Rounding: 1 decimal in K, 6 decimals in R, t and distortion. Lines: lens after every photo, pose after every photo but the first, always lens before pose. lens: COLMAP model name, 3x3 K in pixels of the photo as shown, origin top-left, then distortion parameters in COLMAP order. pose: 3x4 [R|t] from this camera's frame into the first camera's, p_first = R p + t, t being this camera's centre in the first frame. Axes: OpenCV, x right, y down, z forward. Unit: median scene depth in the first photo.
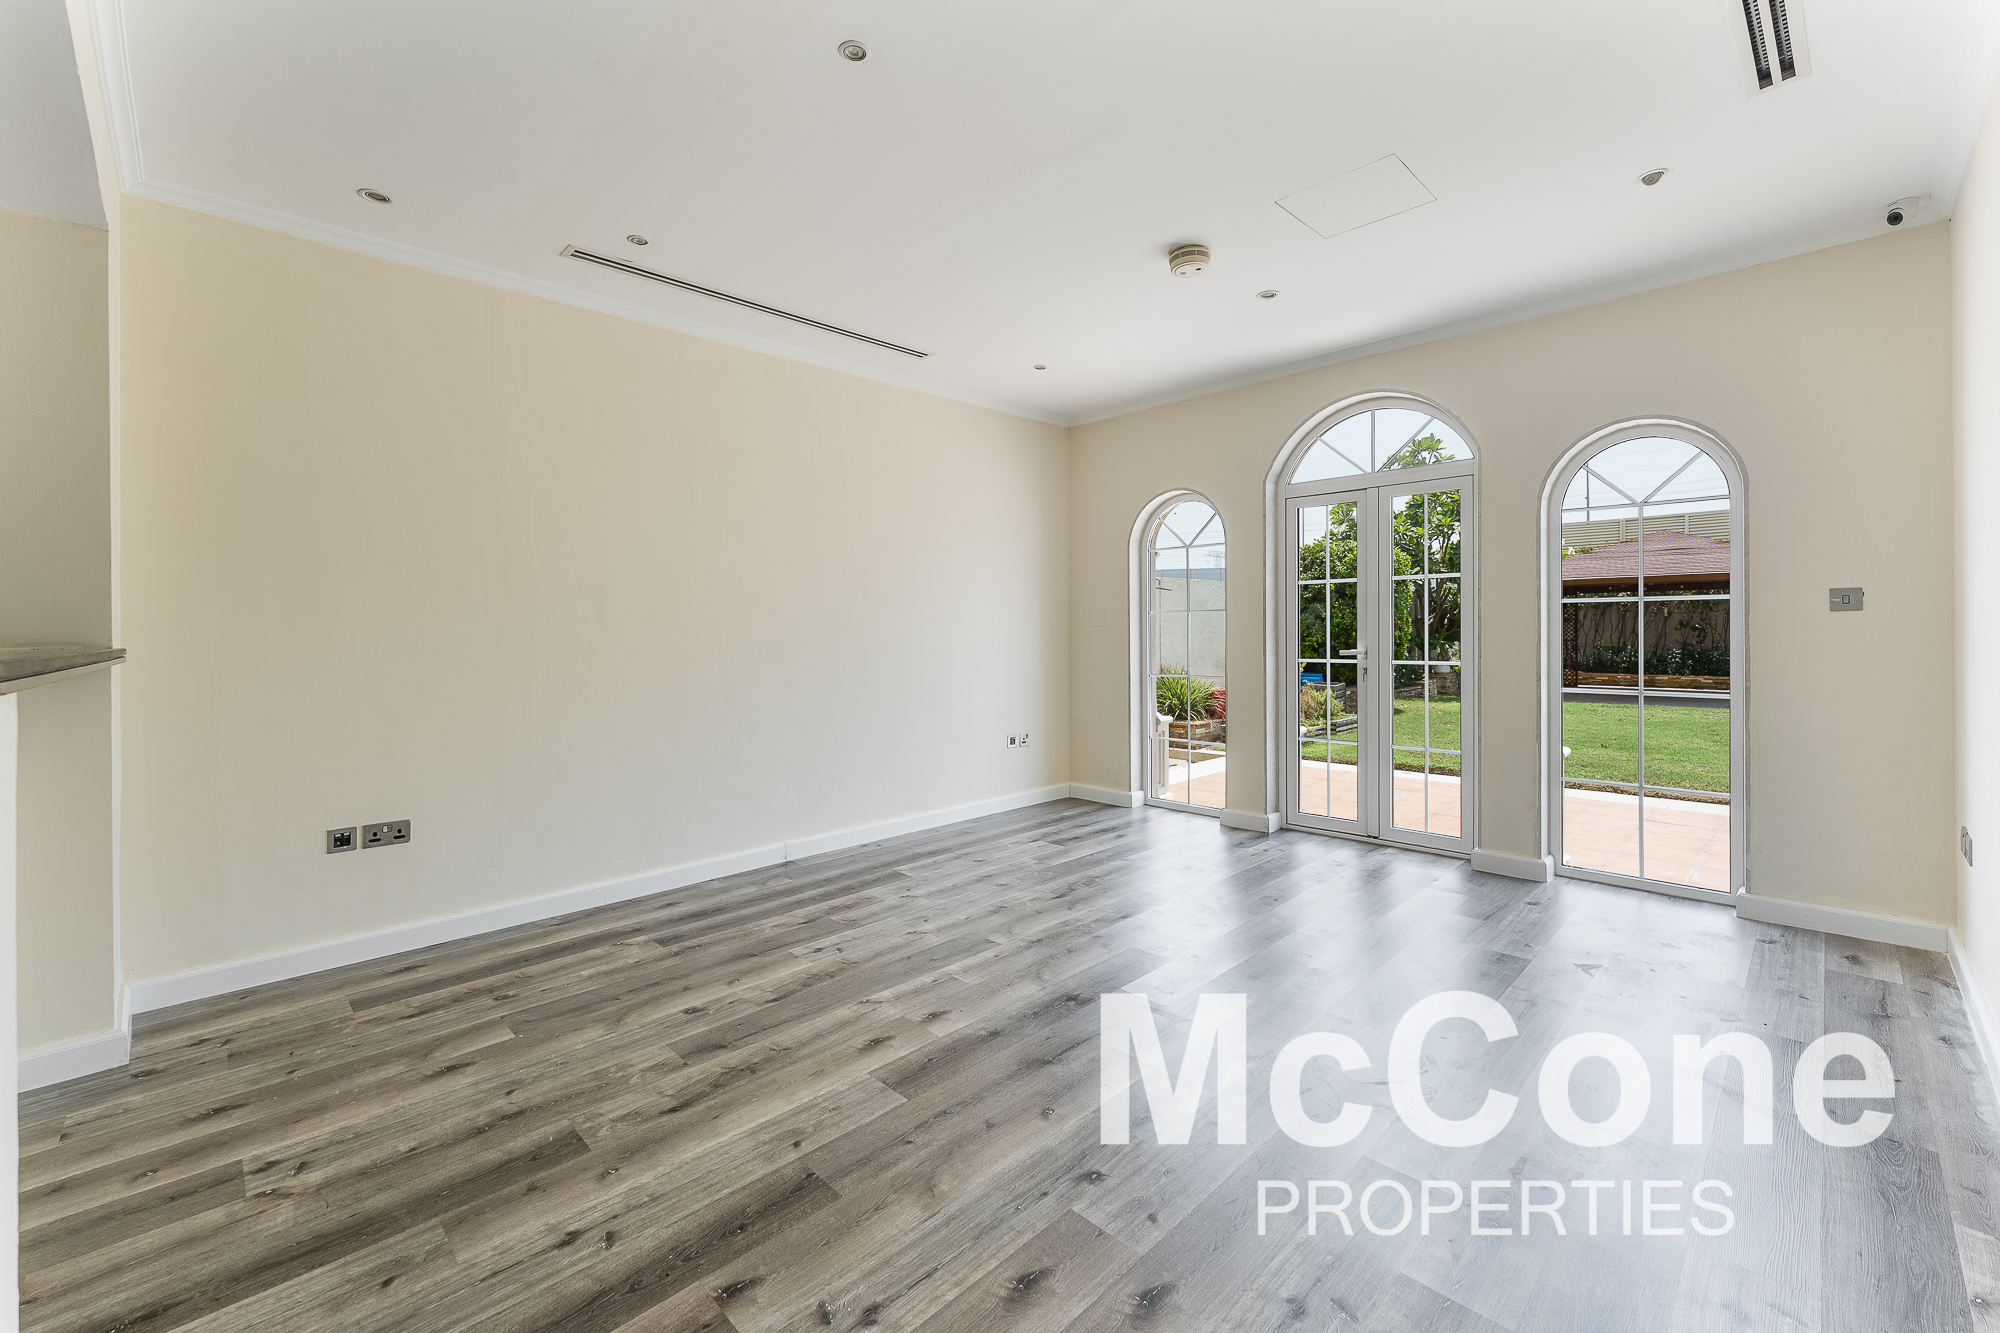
lens RADIAL K [[817.0, 0, 998.9], [0, 817.0, 657.6], [0, 0, 1]] dist [-0.000647, -0.001512]
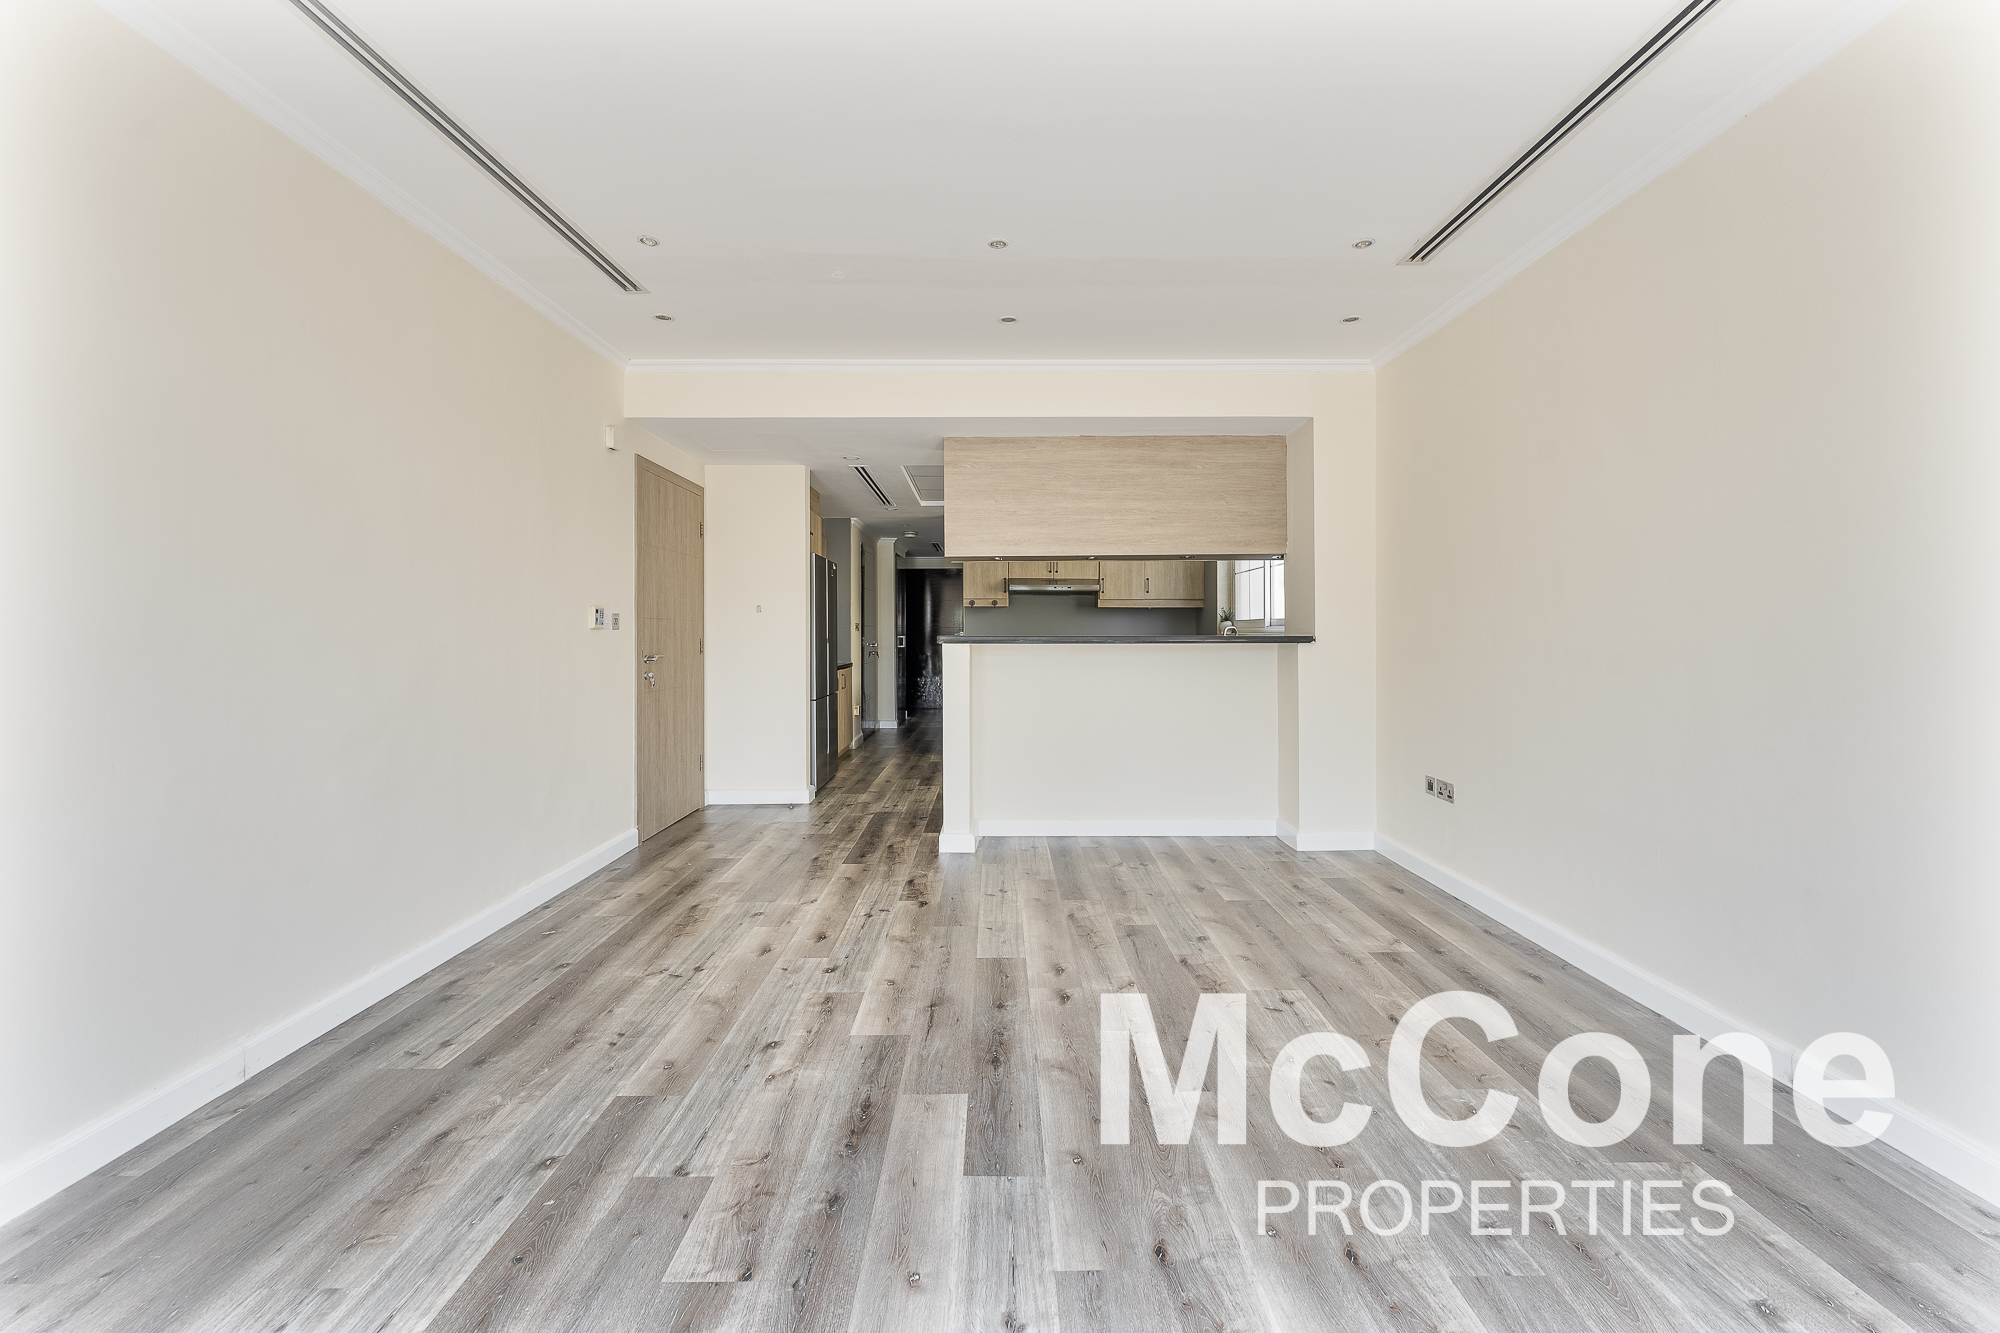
lens RADIAL K [[817.0, 0, 1000.3], [0, 817.0, 660.3], [0, 0, 1]] dist [-0.000647, -0.001512]
pose [[-0.699199, 0.040180, -0.713798, 0.760855], [-0.013915, 0.997465, 0.069778, -0.074559], [0.714792, 0.058722, -0.696867, 1.753341]]
